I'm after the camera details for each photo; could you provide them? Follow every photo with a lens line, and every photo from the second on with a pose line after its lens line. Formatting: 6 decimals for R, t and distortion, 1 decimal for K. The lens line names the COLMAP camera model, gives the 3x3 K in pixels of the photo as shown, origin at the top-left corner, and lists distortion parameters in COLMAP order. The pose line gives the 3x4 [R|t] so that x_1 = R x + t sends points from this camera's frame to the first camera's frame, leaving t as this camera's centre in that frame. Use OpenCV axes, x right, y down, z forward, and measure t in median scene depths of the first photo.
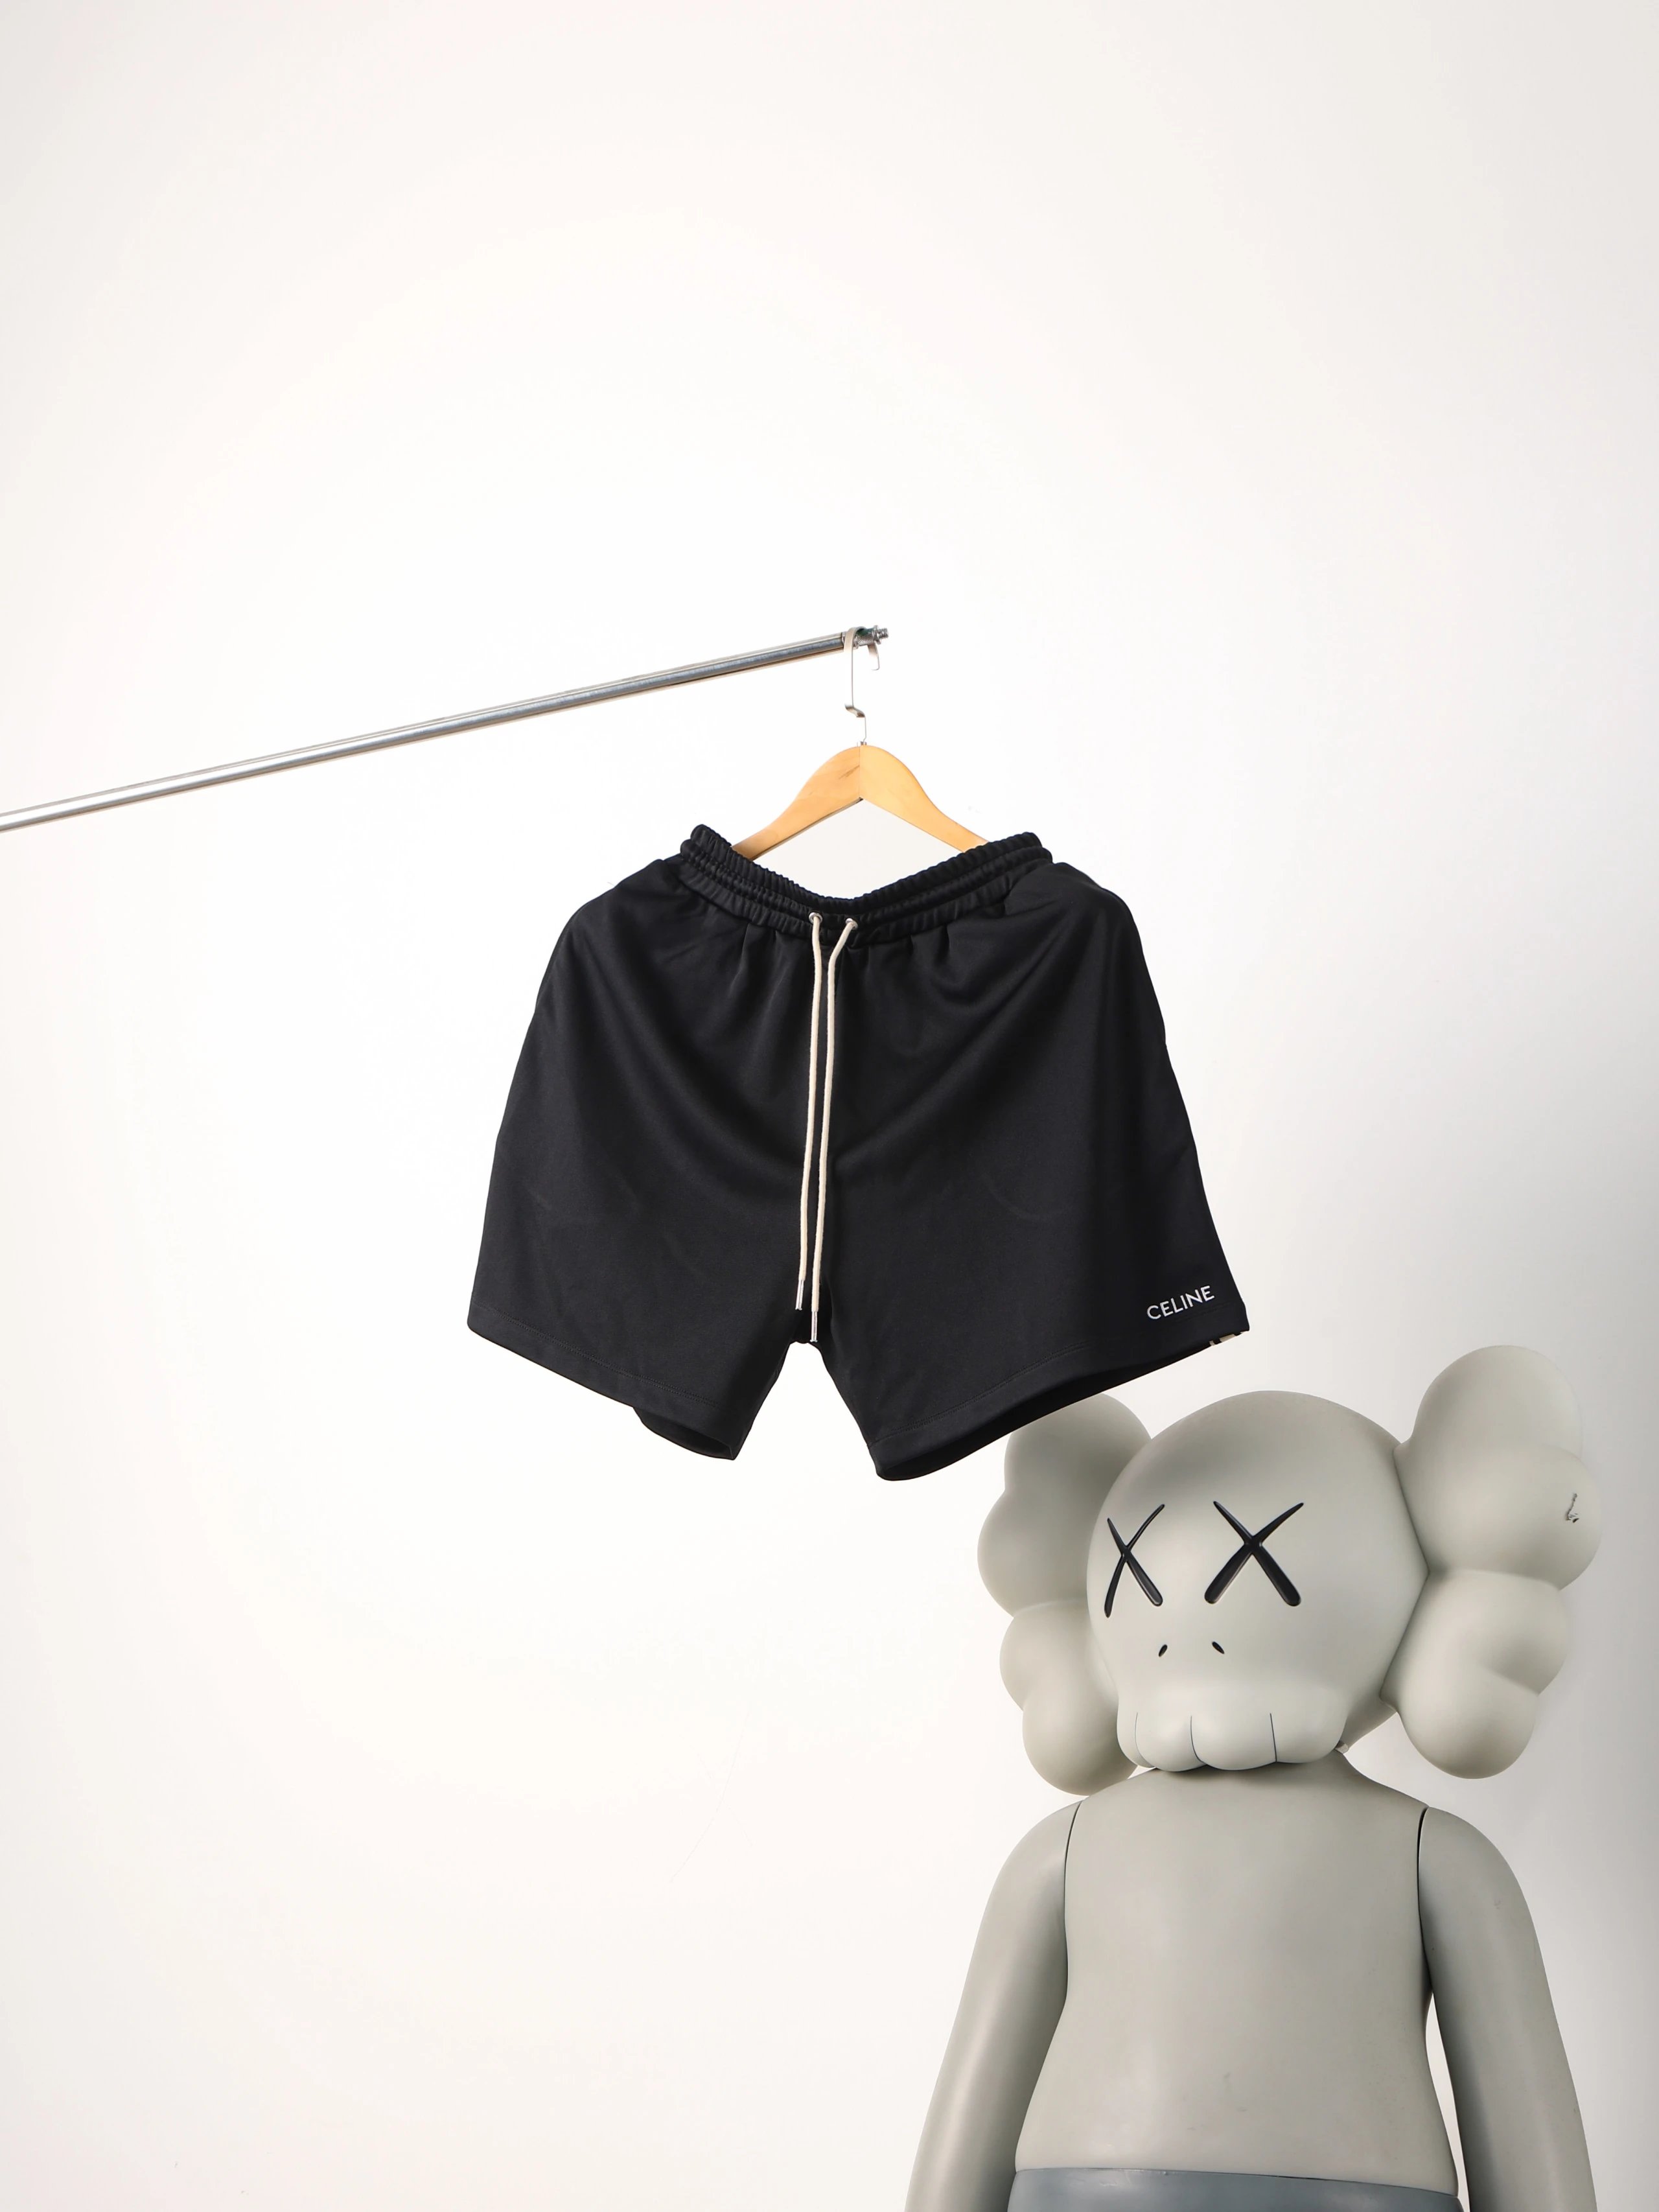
lens RADIAL K [[4402.2, 0, 828.6], [0, 4402.2, 1103.8], [0, 0, 1]] dist [0.158741, 0.000000]
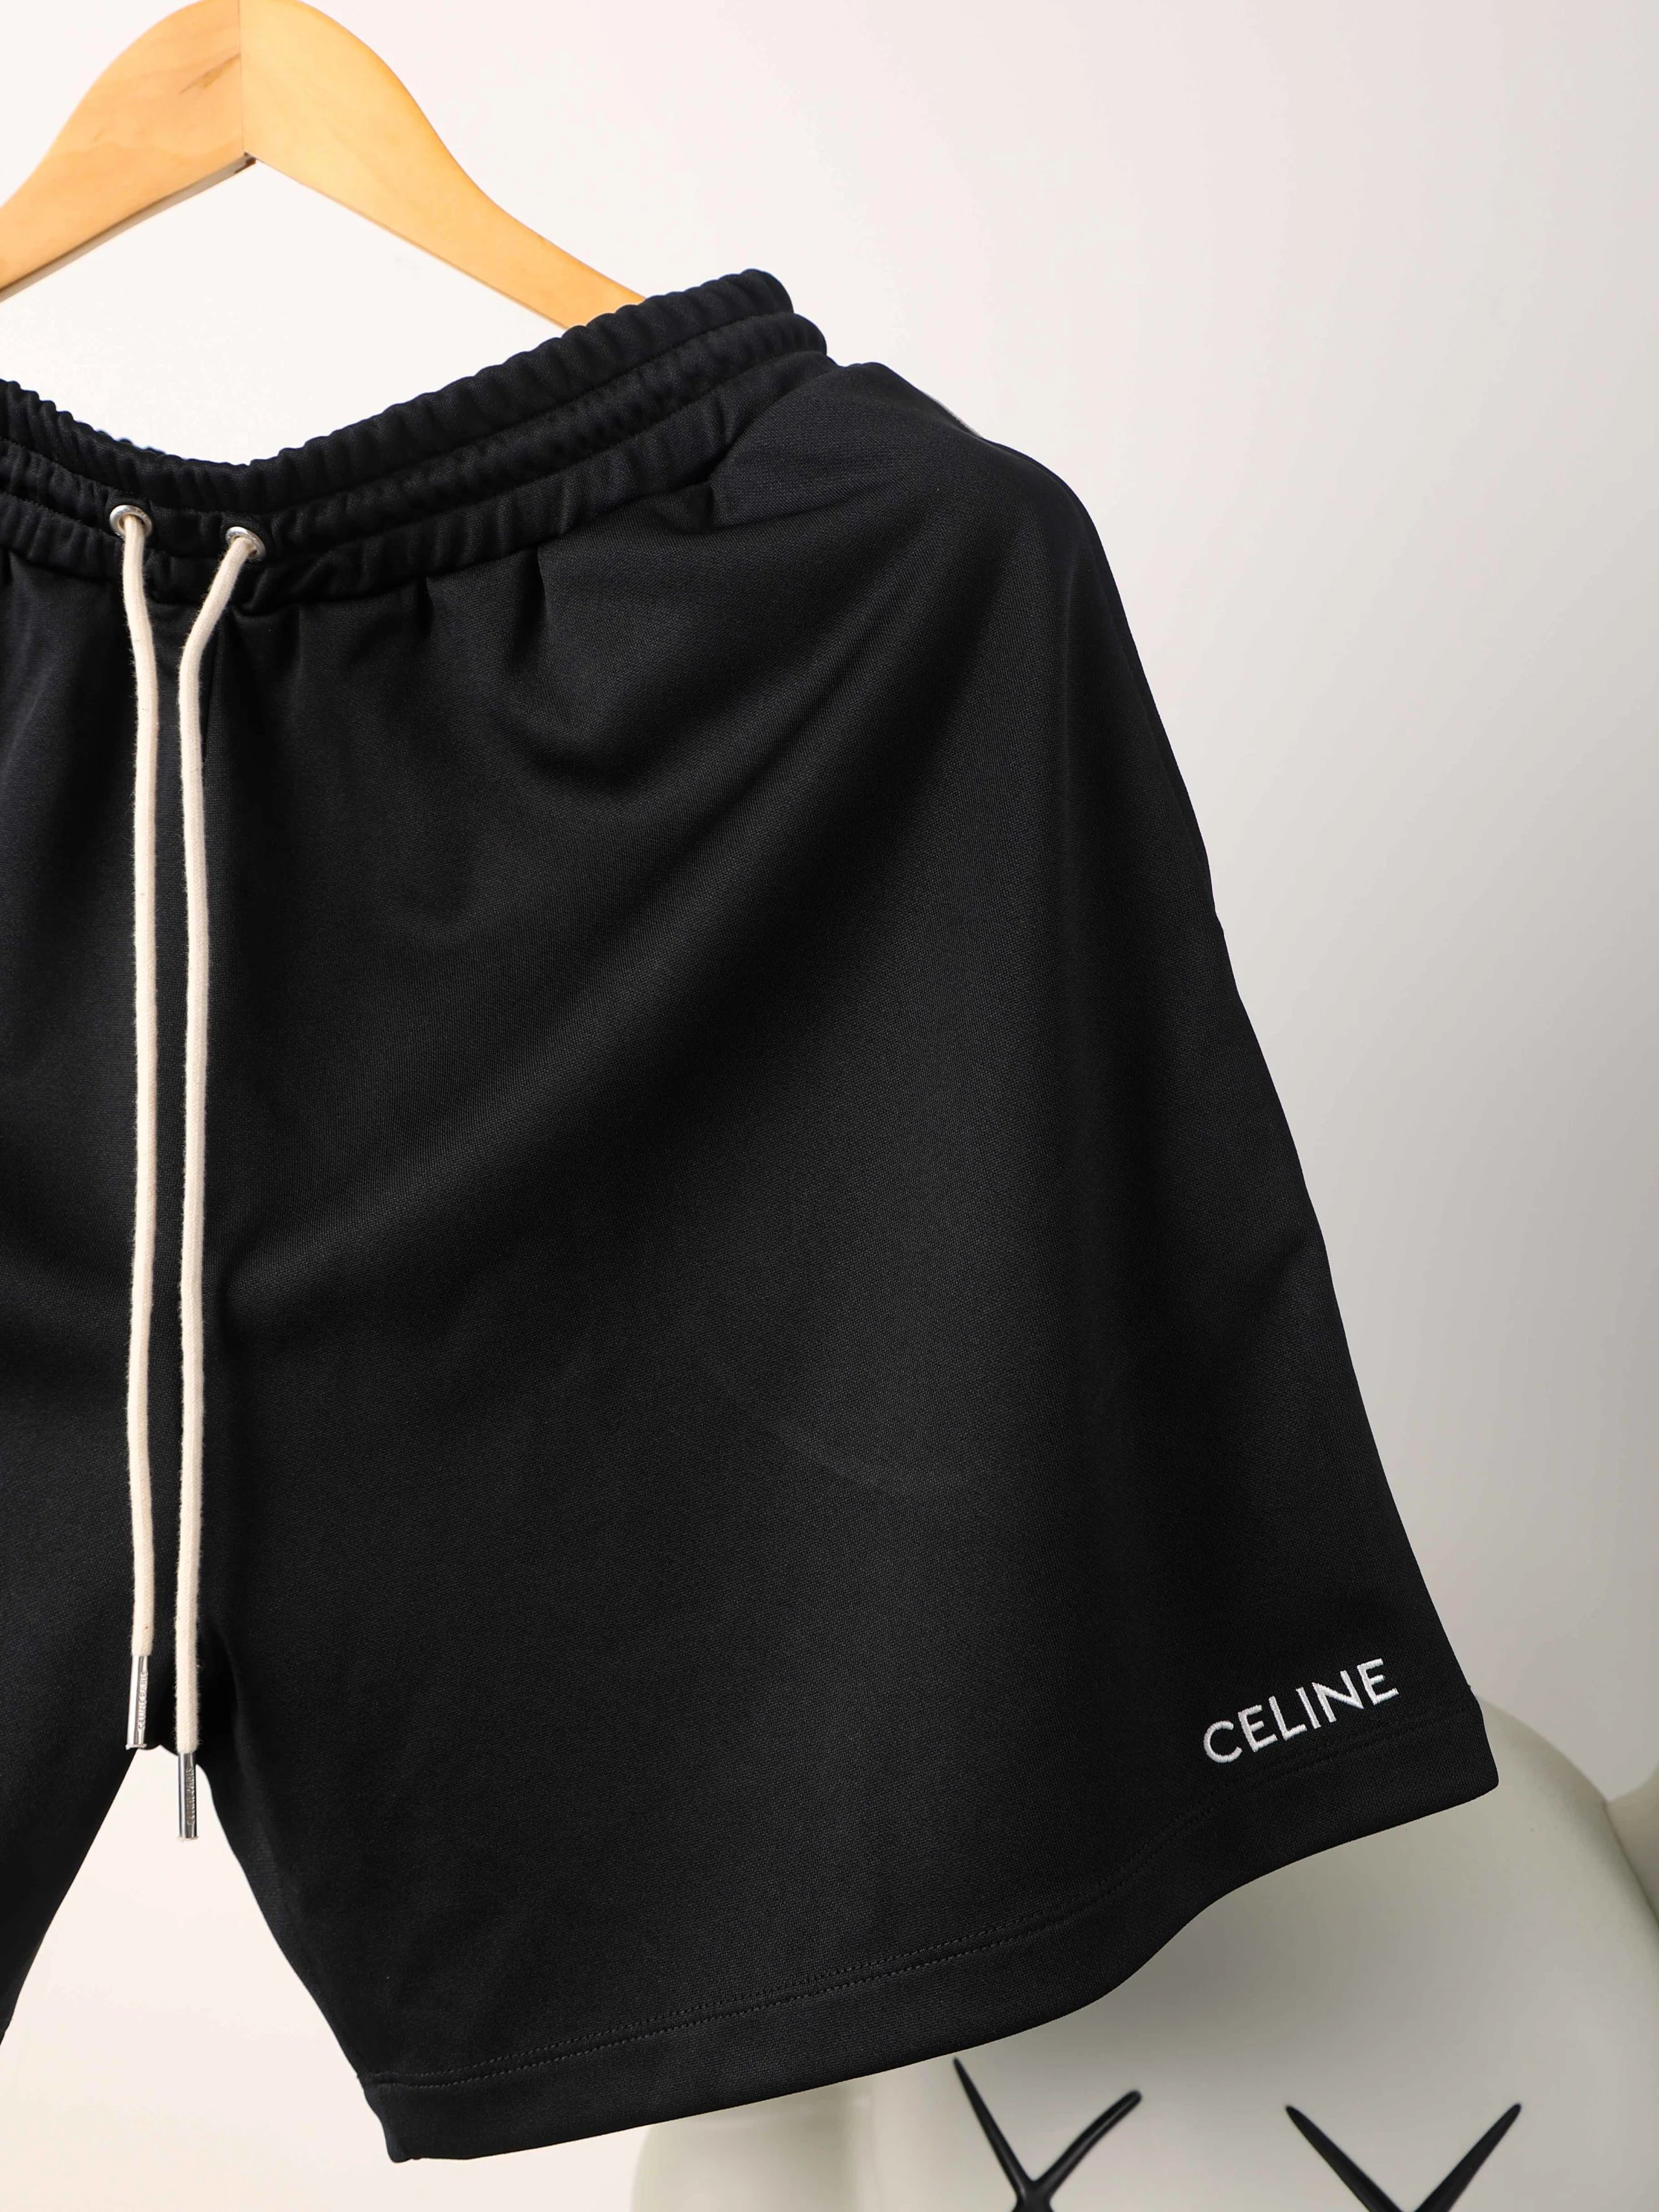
lens RADIAL K [[2602.6, 0, 842.5], [0, 2602.6, 1092.6], [0, 0, 1]] dist [0.047197, 0.000000]
pose [[0.969846, -0.045562, 0.239420, -0.000108], [-0.004334, 0.978991, 0.203859, -0.040668], [-0.243678, -0.198750, 0.949273, 0.796995]]
